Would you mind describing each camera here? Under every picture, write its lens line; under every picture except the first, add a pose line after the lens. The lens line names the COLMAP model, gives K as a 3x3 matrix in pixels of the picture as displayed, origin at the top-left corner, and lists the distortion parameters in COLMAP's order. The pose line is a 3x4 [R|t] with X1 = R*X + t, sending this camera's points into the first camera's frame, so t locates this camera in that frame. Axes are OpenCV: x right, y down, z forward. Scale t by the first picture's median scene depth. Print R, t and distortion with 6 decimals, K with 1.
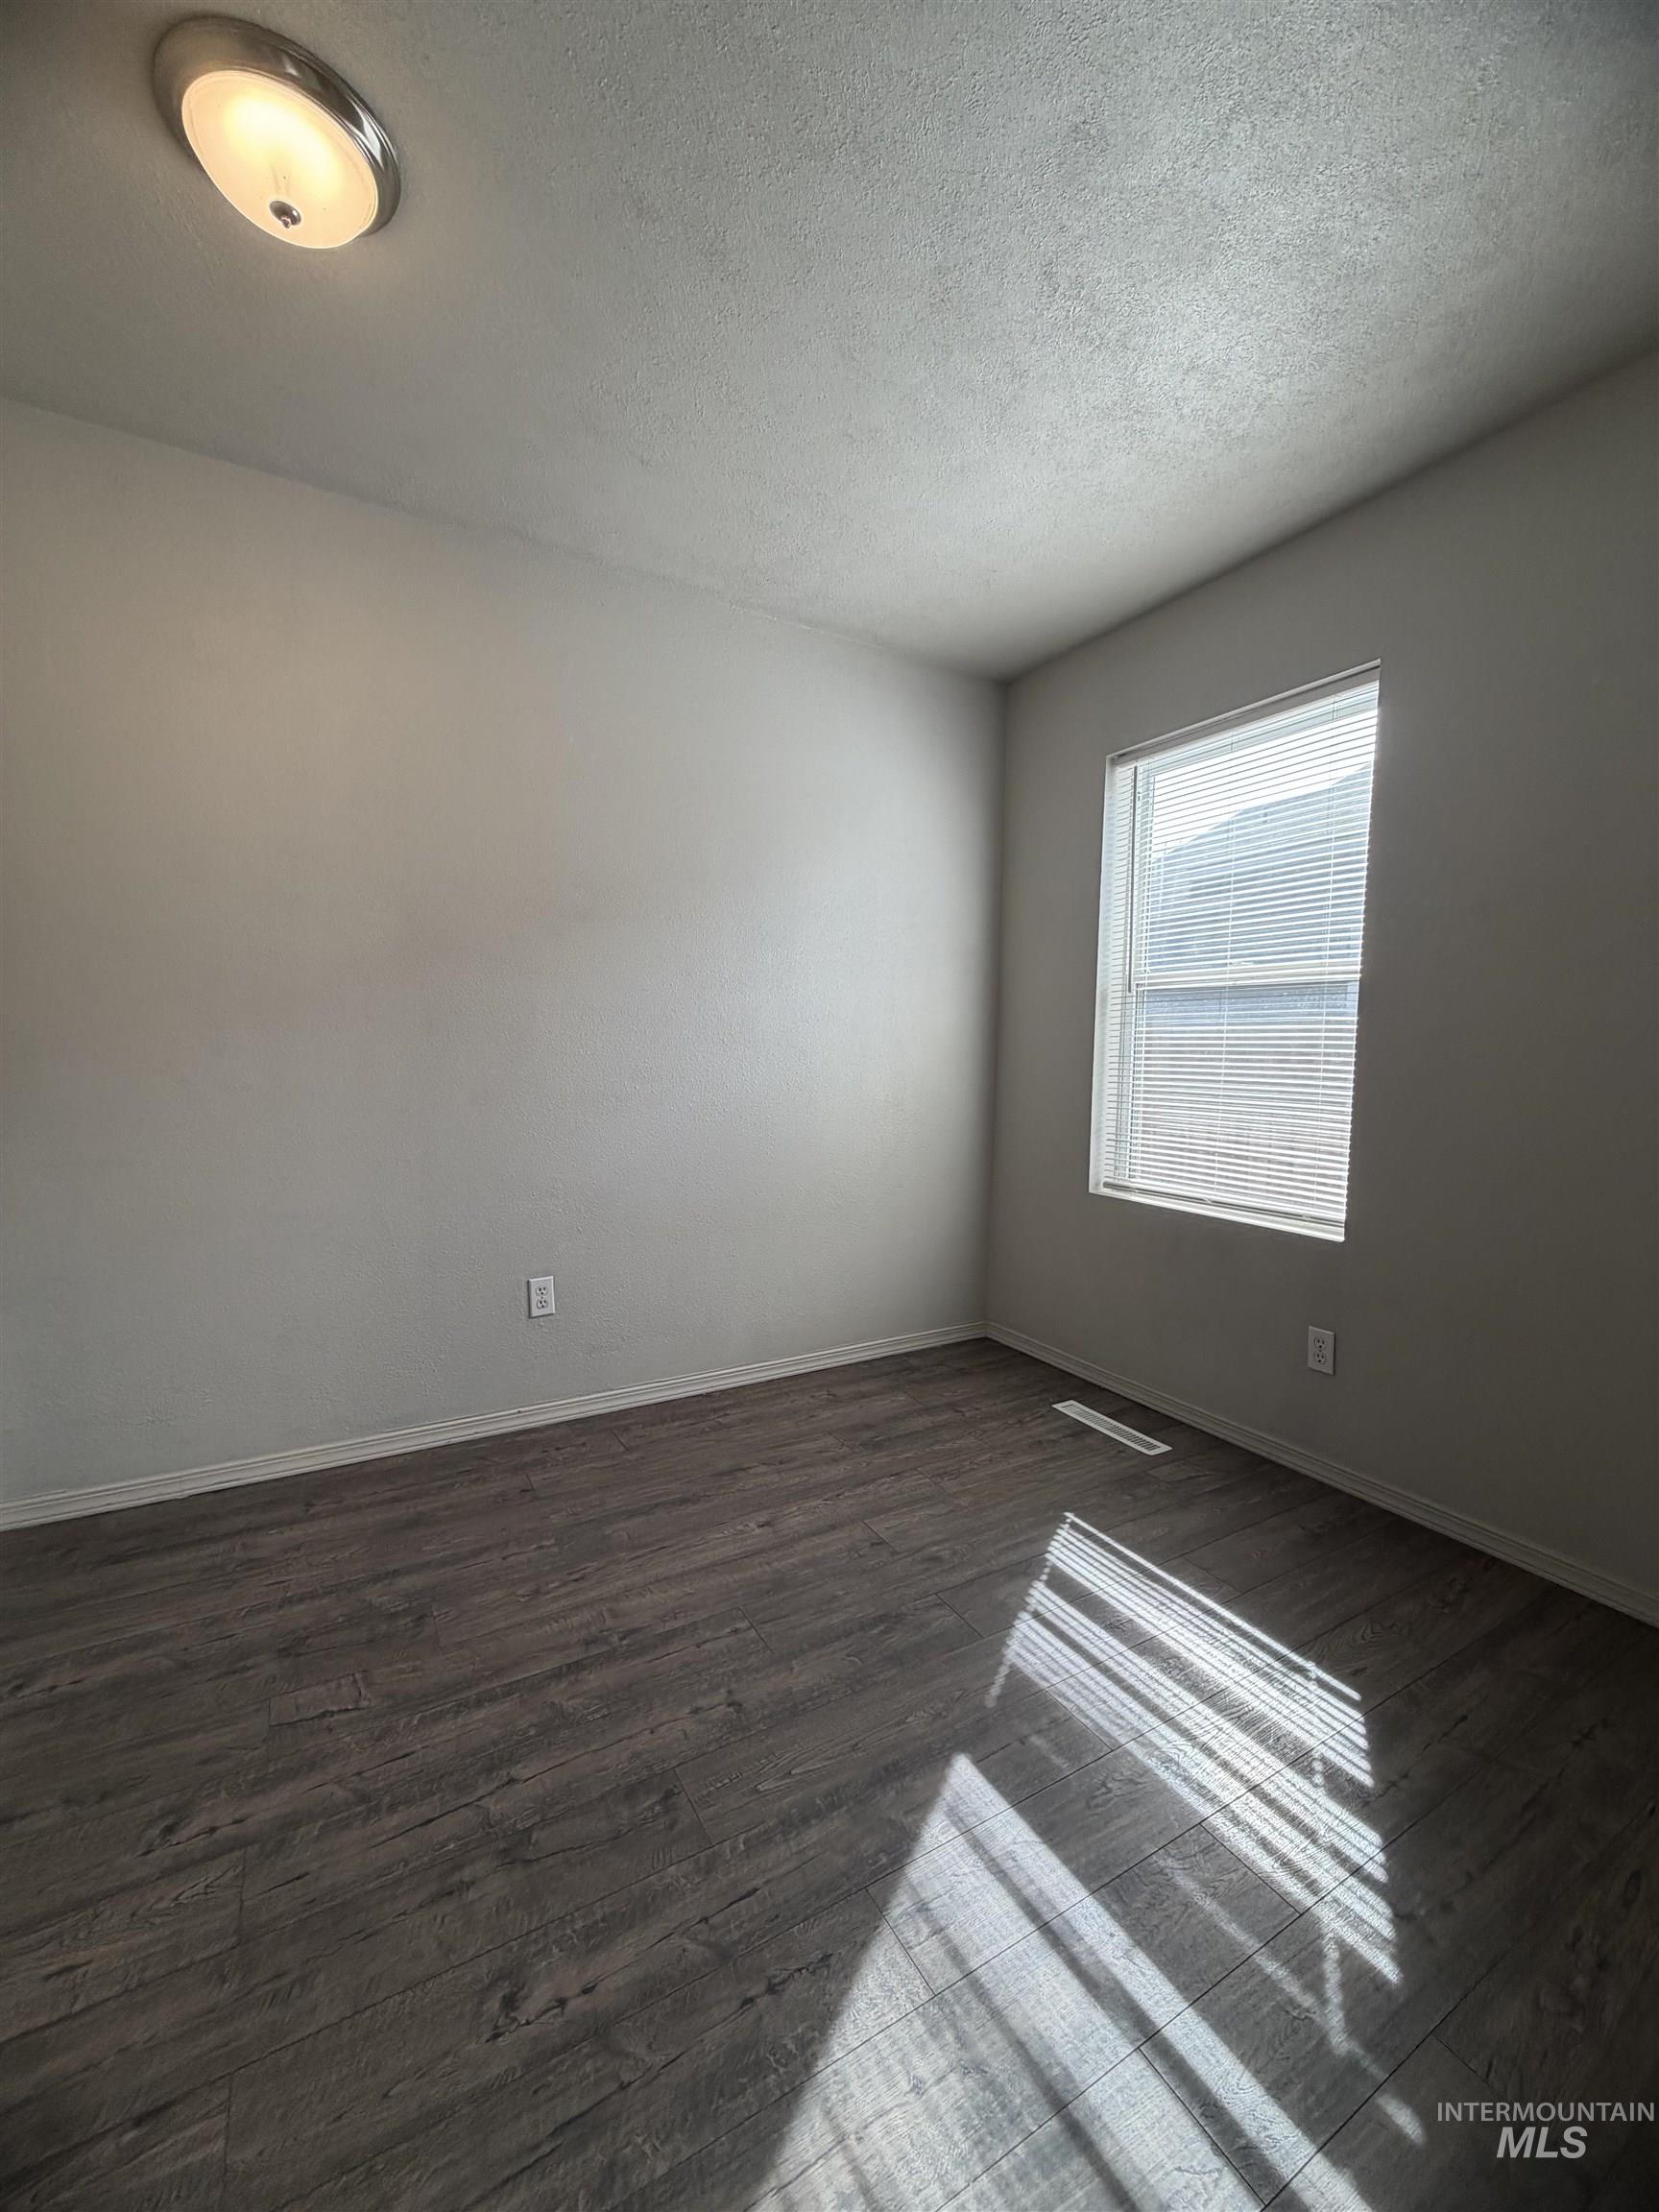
lens RADIAL K [[880.5, 0, 831.4], [0, 880.5, 1123.3], [0, 0, 1]] dist [-0.001936, 0.000683]
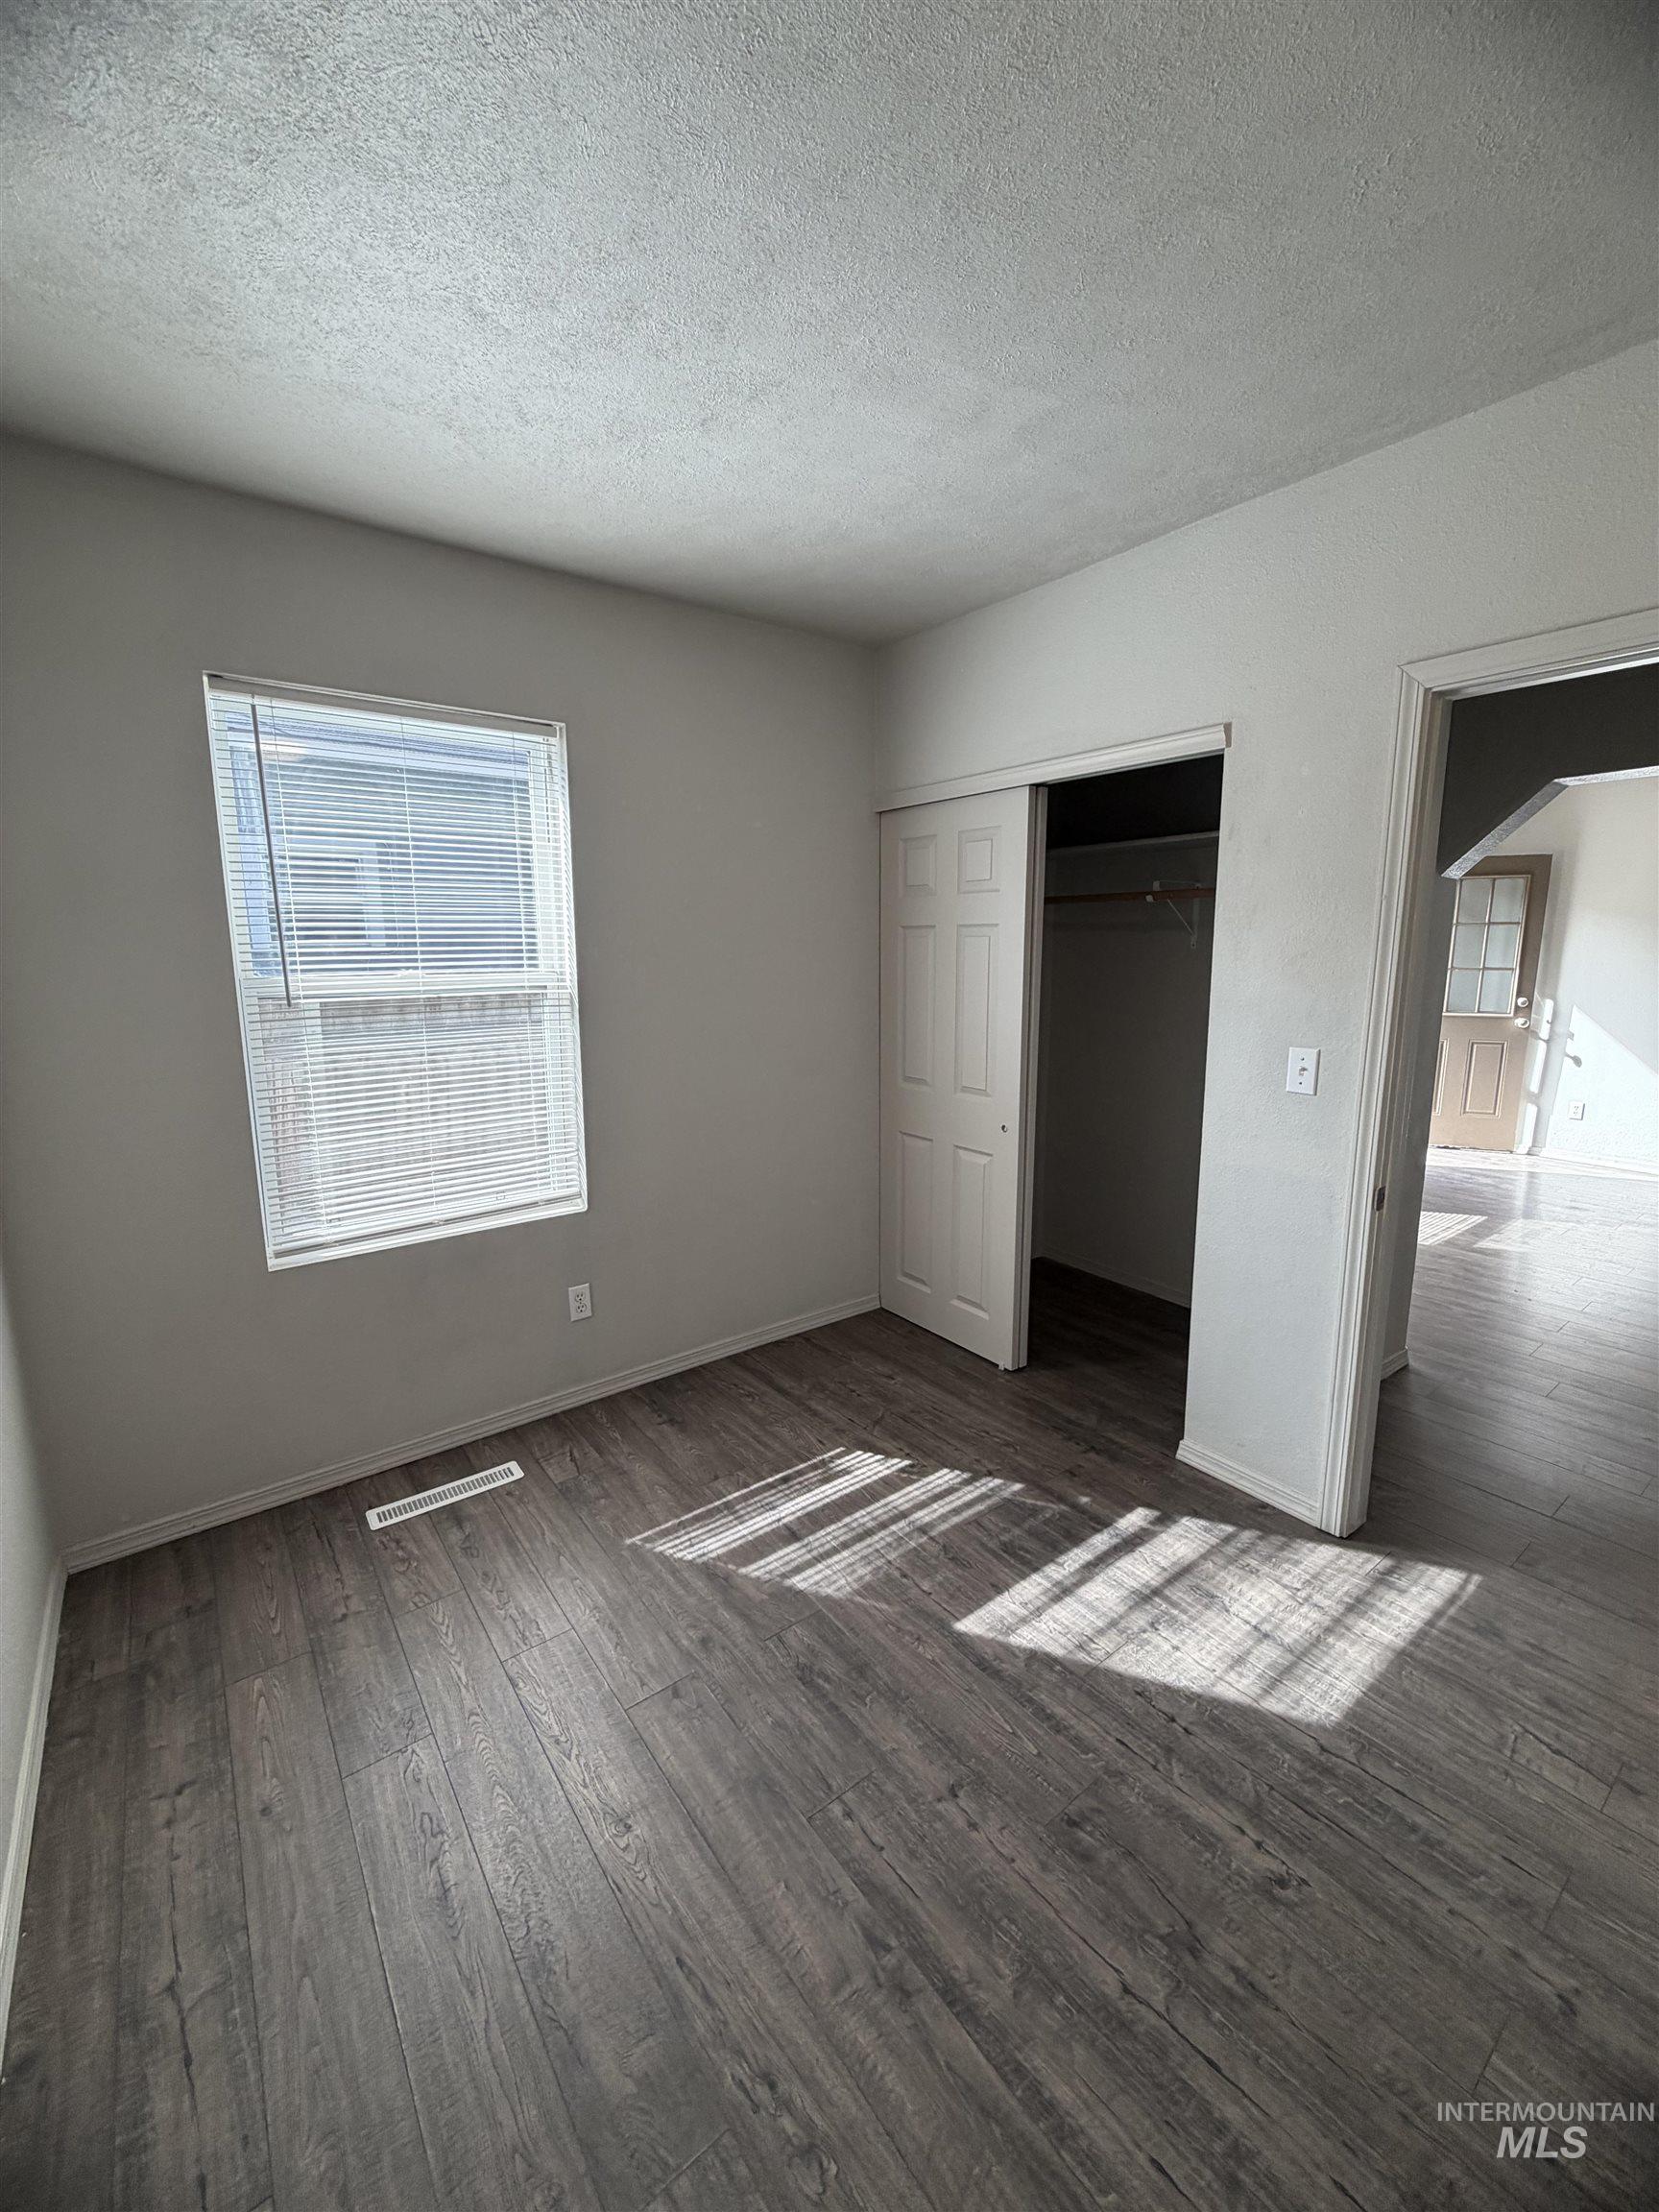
lens RADIAL K [[880.5, 0, 824.0], [0, 880.5, 1106.6], [0, 0, 1]] dist [-0.001936, 0.000683]
pose [[-0.113815, -0.194416, 0.974294, -0.943841], [0.090088, 0.974607, 0.205002, -0.344154], [-0.989409, 0.111104, -0.093411, 1.164990]]
